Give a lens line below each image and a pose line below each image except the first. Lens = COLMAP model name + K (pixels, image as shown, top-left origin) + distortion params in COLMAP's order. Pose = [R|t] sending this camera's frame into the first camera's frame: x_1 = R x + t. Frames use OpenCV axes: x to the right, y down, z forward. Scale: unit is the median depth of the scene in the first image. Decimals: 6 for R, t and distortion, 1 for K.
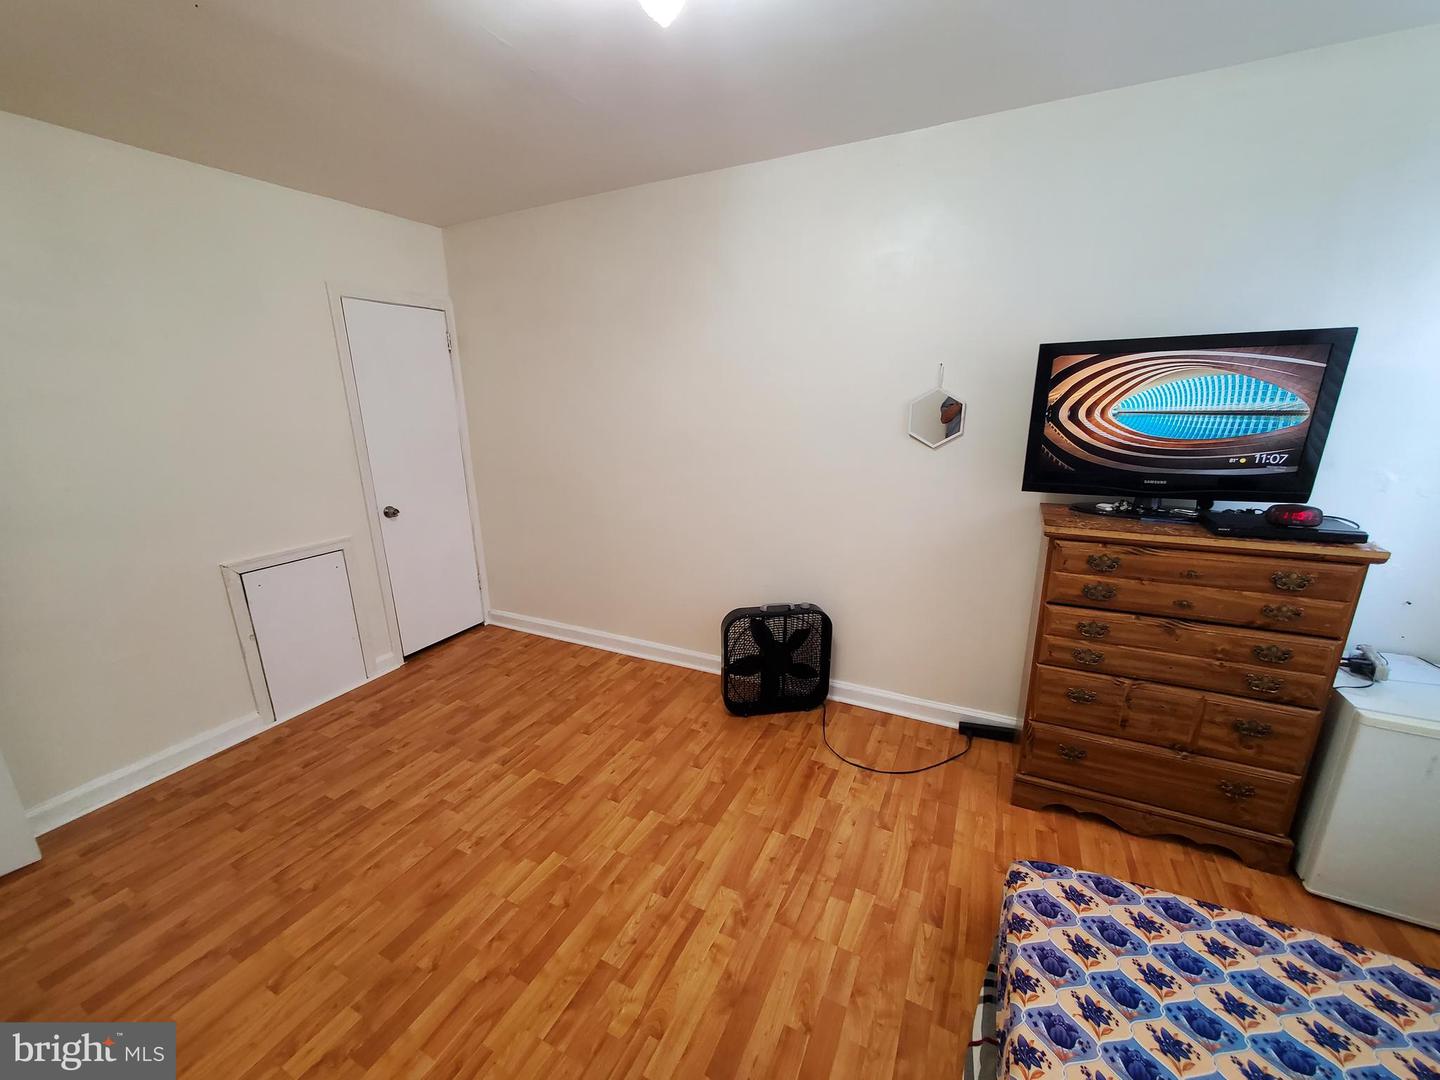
lens RADIAL K [[567.8, 0, 715.8], [0, 567.8, 548.4], [0, 0, 1]] dist [0.000468, -0.000285]
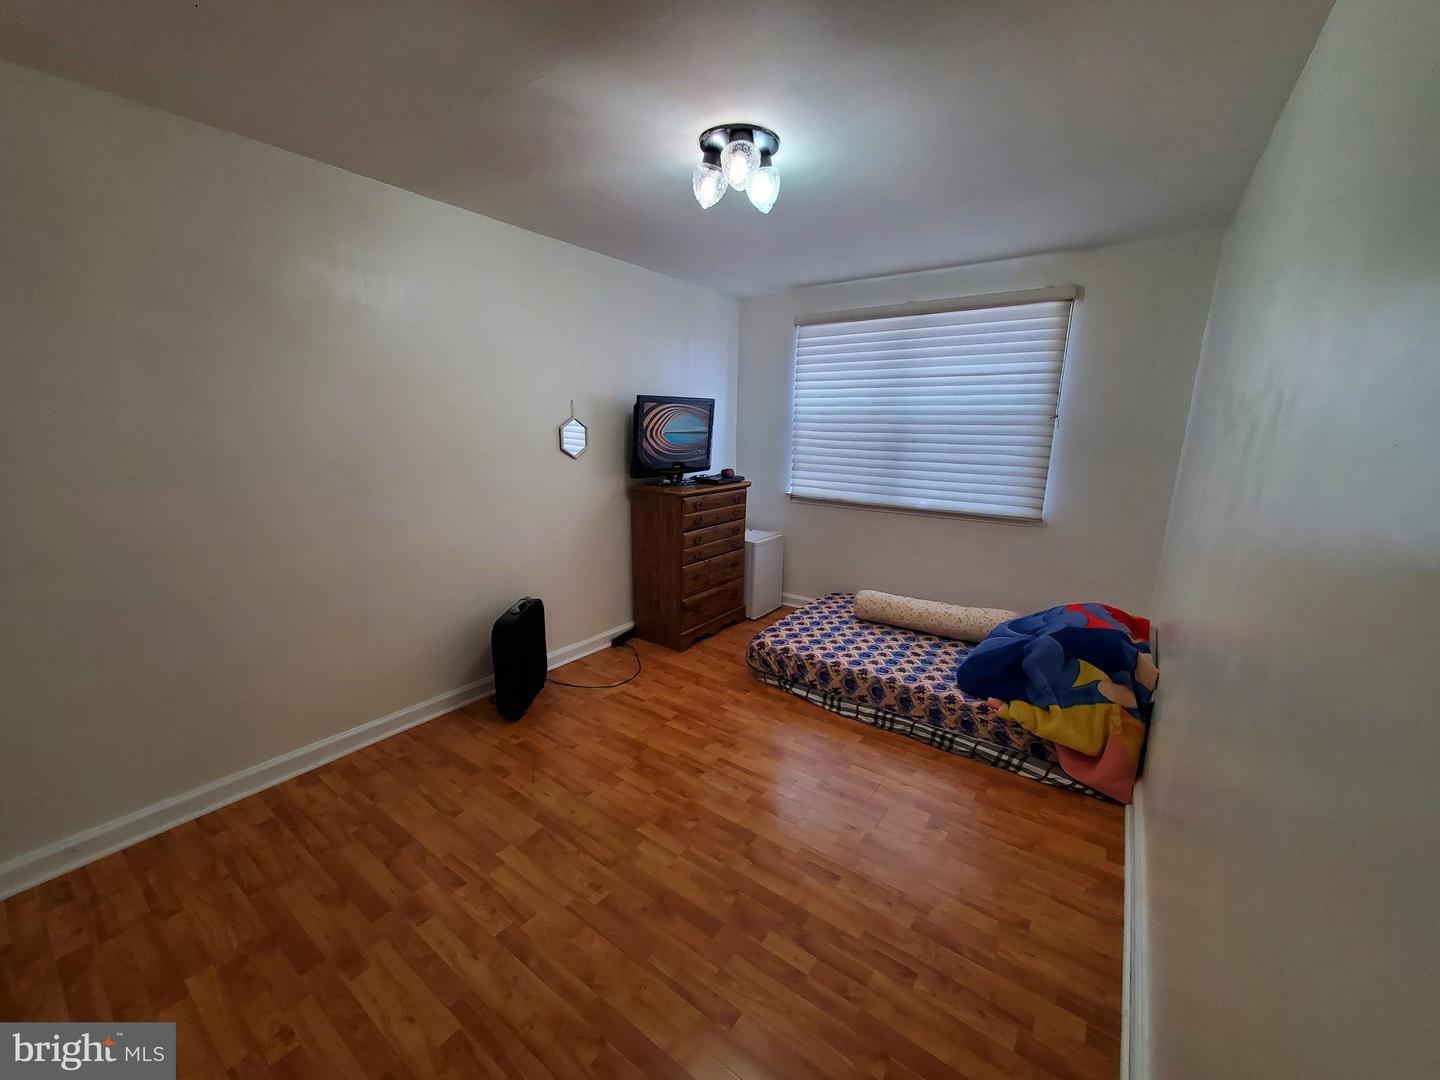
lens RADIAL K [[567.8, 0, 715.9], [0, 567.8, 537.5], [0, 0, 1]] dist [0.000468, -0.000285]
pose [[0.167070, -0.181567, 0.969082, -1.192356], [0.242508, 0.960269, 0.138108, -0.117893], [-0.955655, 0.211937, 0.204464, 0.498671]]
